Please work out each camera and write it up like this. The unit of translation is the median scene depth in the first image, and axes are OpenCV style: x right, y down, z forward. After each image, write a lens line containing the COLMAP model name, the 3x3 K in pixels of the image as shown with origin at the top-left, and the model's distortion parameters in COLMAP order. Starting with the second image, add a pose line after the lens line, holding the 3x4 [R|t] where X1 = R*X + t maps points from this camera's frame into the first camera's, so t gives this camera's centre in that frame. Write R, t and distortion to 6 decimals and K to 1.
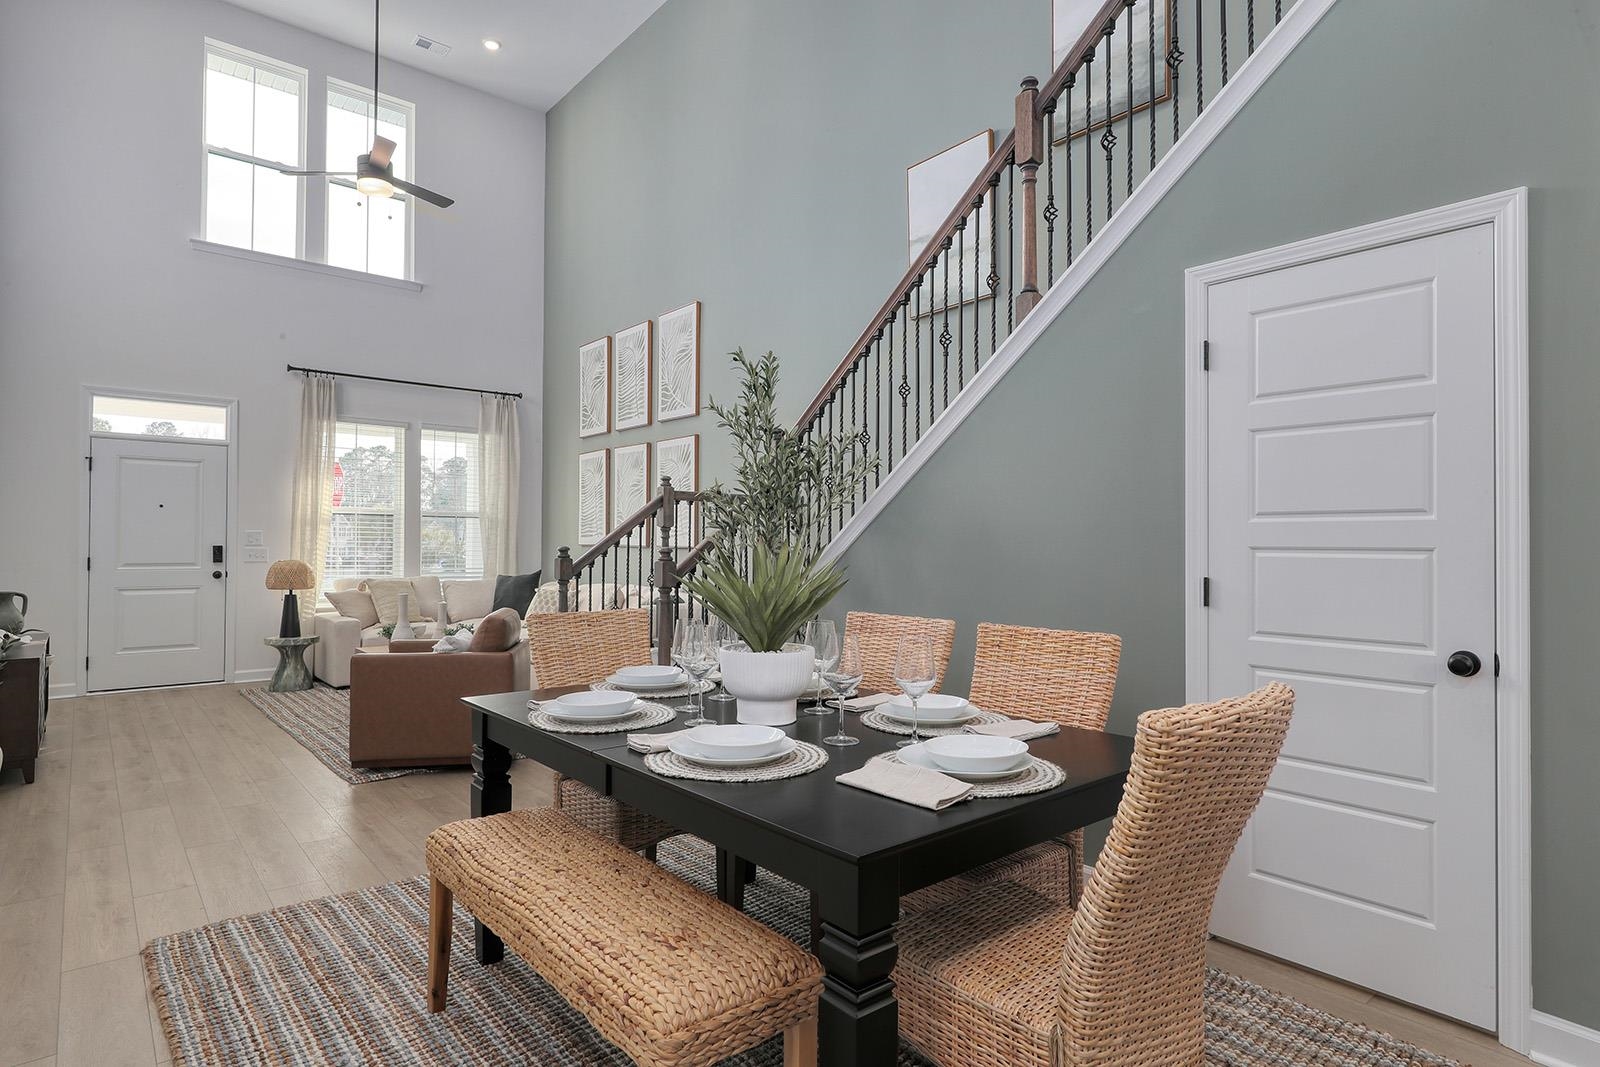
lens RADIAL K [[868.4, 0, 802.3], [0, 868.4, 537.3], [0, 0, 1]] dist [-0.000162, -0.000015]
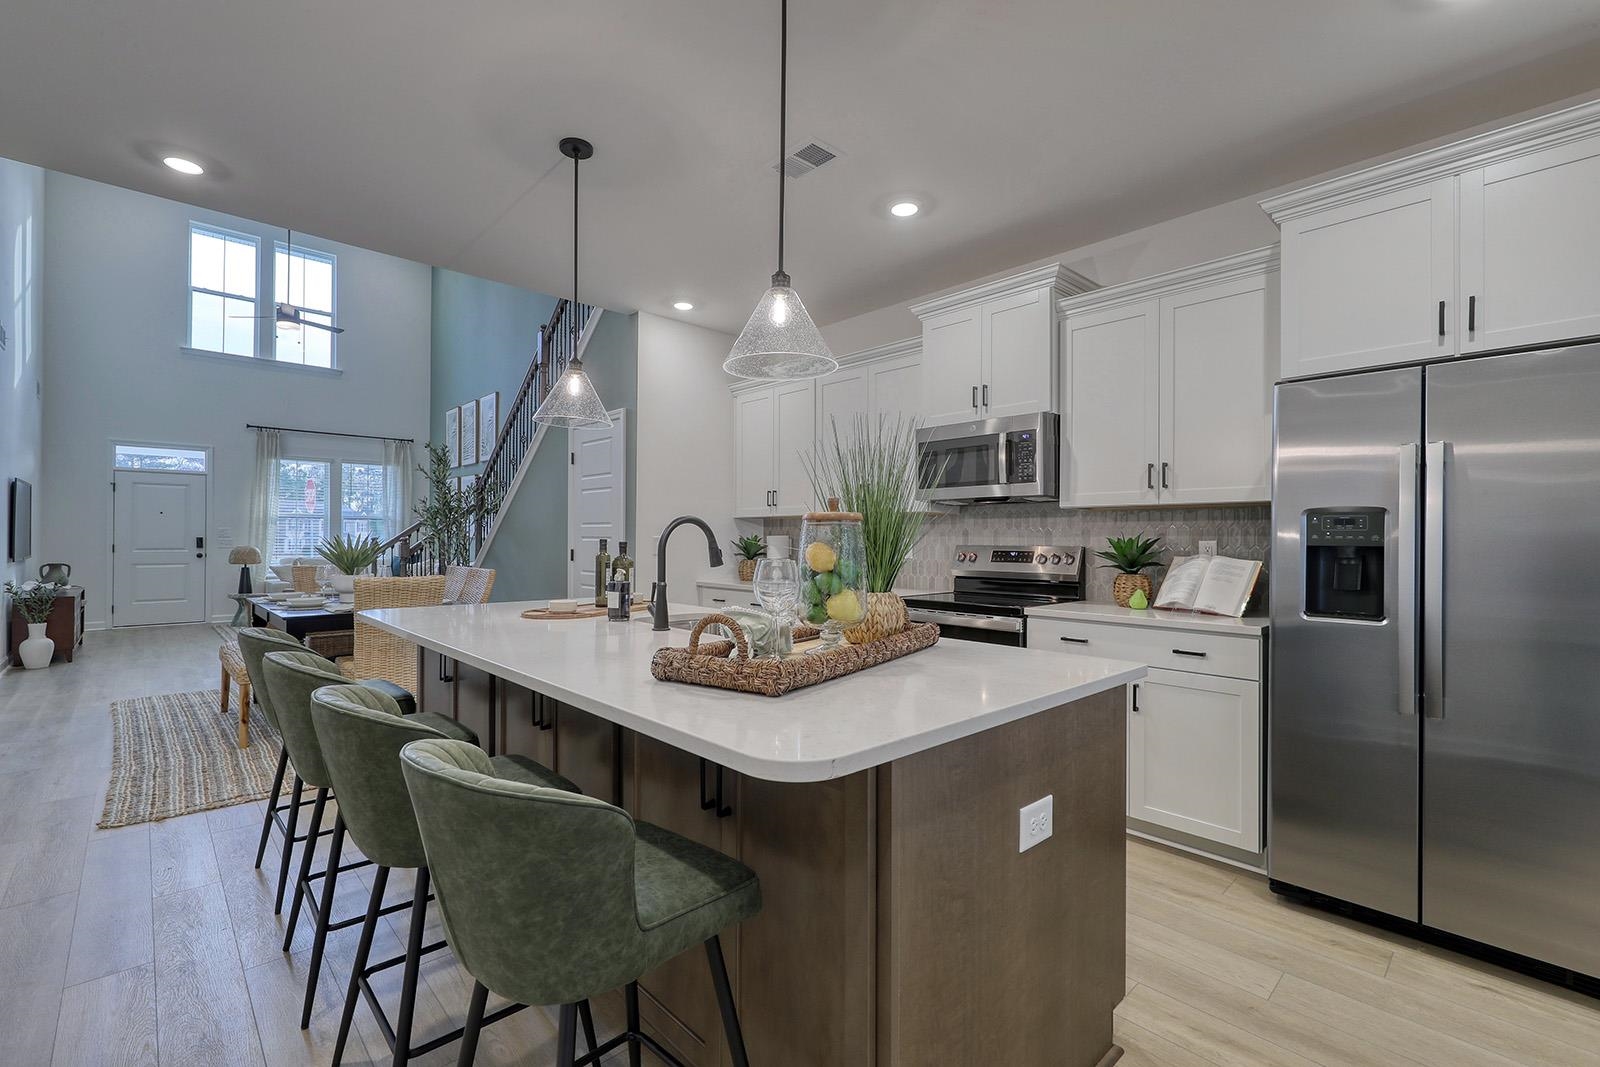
lens RADIAL K [[719.1, 0, 803.6], [0, 719.1, 535.0], [0, 0, 1]] dist [0.005102, 0.000345]
pose [[0.998734, -0.000209, 0.050295, 0.367471], [0.000032, 0.999994, 0.003524, 0.000335], [-0.050295, -0.003518, 0.998728, -0.381739]]
